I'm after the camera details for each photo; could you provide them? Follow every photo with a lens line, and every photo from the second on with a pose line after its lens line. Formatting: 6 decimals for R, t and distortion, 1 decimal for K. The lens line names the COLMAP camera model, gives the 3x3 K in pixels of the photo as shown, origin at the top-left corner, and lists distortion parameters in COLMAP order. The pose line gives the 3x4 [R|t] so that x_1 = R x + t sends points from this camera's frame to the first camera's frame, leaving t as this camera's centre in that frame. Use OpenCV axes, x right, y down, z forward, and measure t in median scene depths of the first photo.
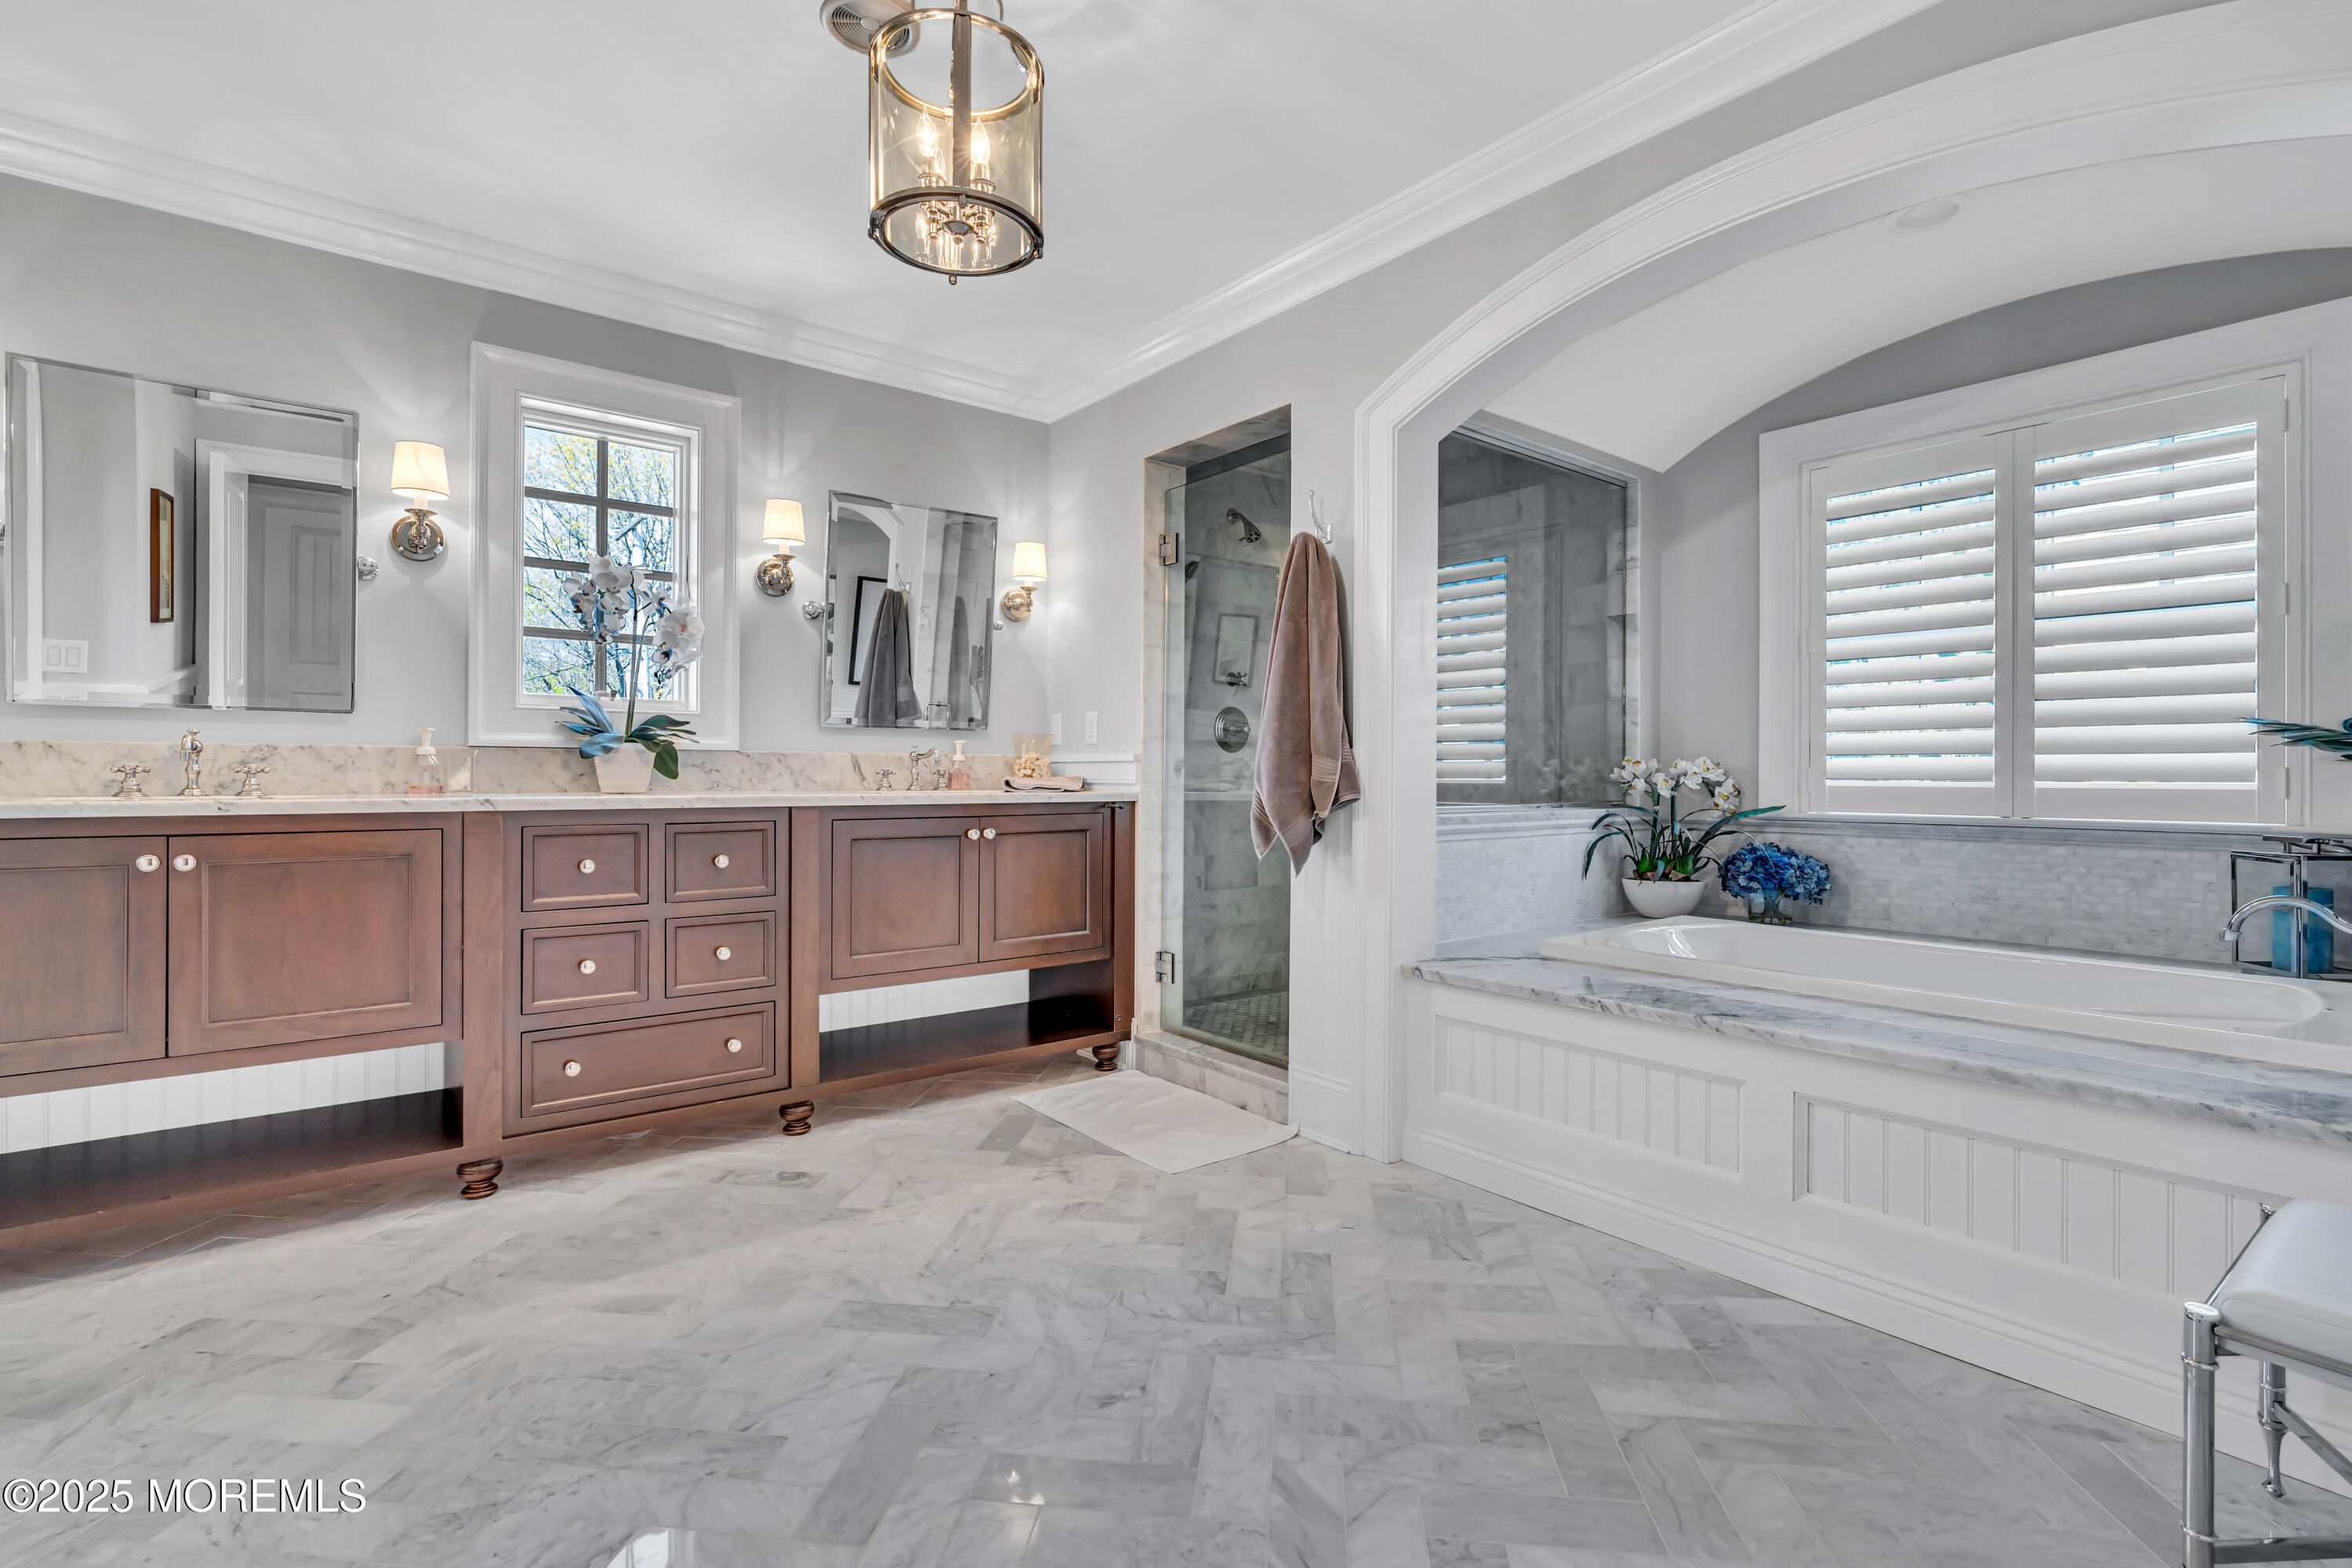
lens RADIAL K [[1074.9, 0, 1187.6], [0, 1074.9, 781.4], [0, 0, 1]] dist [0.000031, 0.000453]
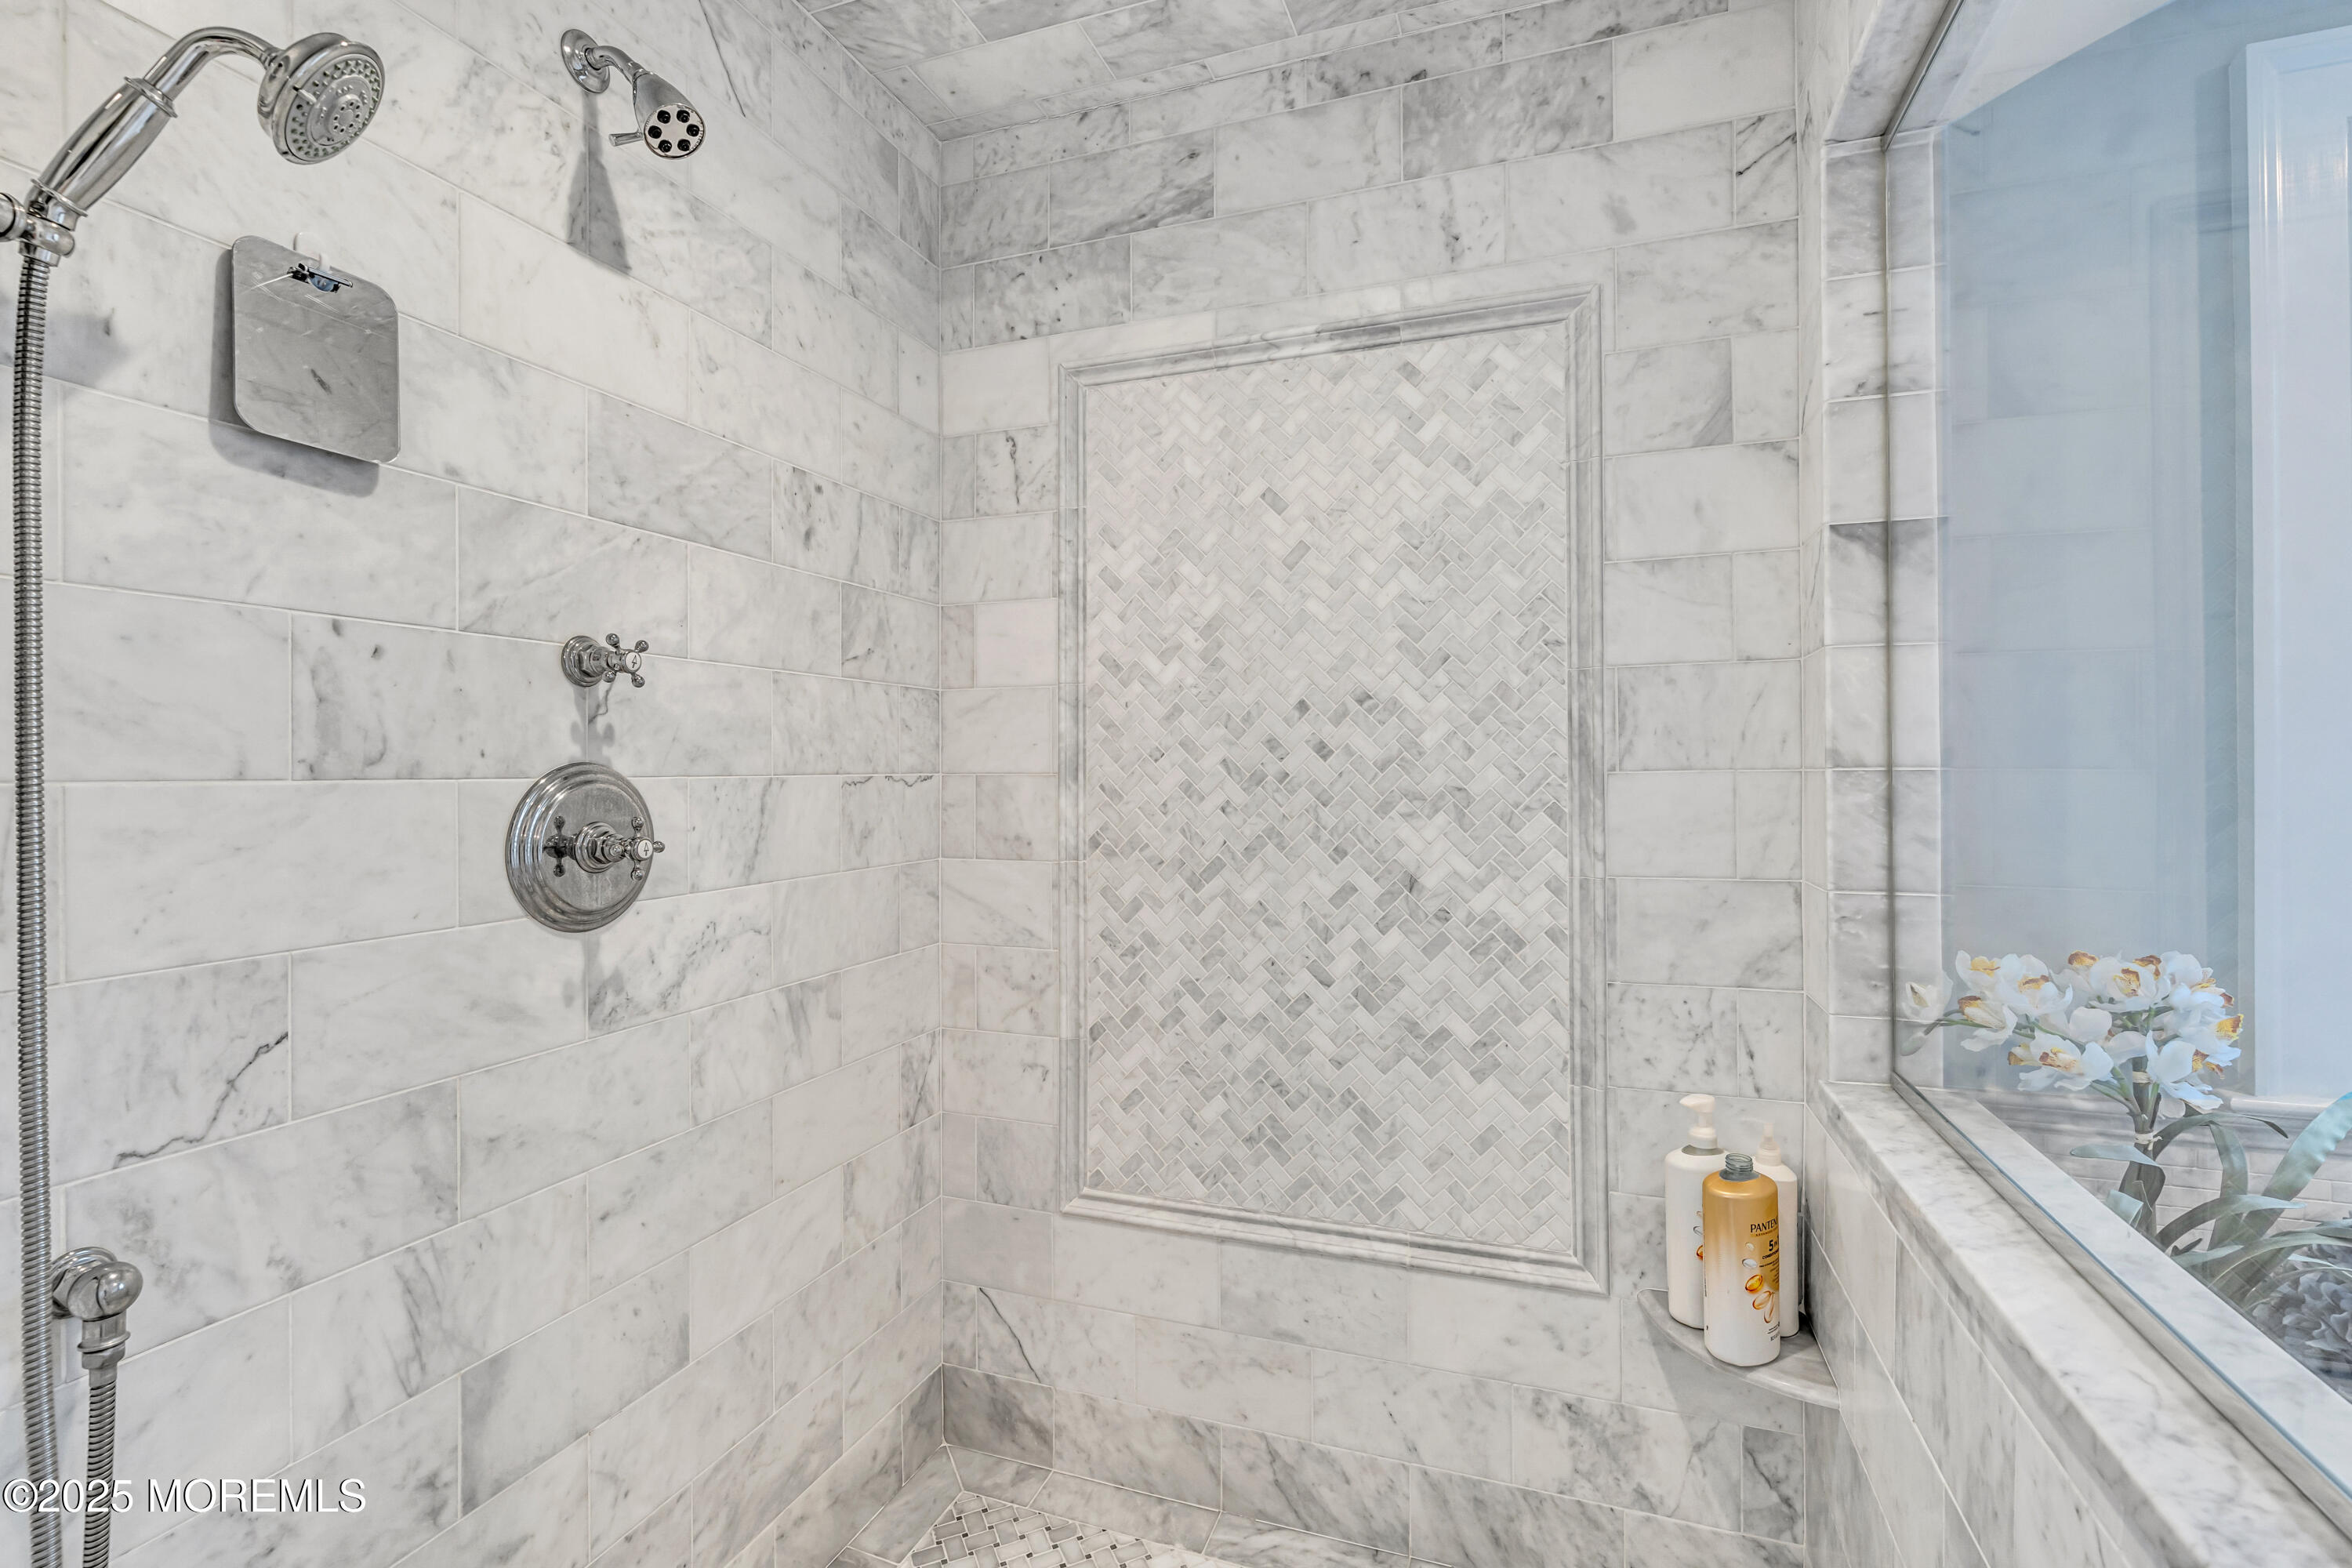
lens RADIAL K [[1074.9, 0, 1187.6], [0, 1074.9, 781.4], [0, 0, 1]] dist [0.000031, 0.000453]
pose [[0.851715, -0.009051, 0.523927, 0.030715], [0.010703, 0.999943, -0.000125, -0.065383], [-0.523896, 0.005714, 0.851763, 0.725431]]
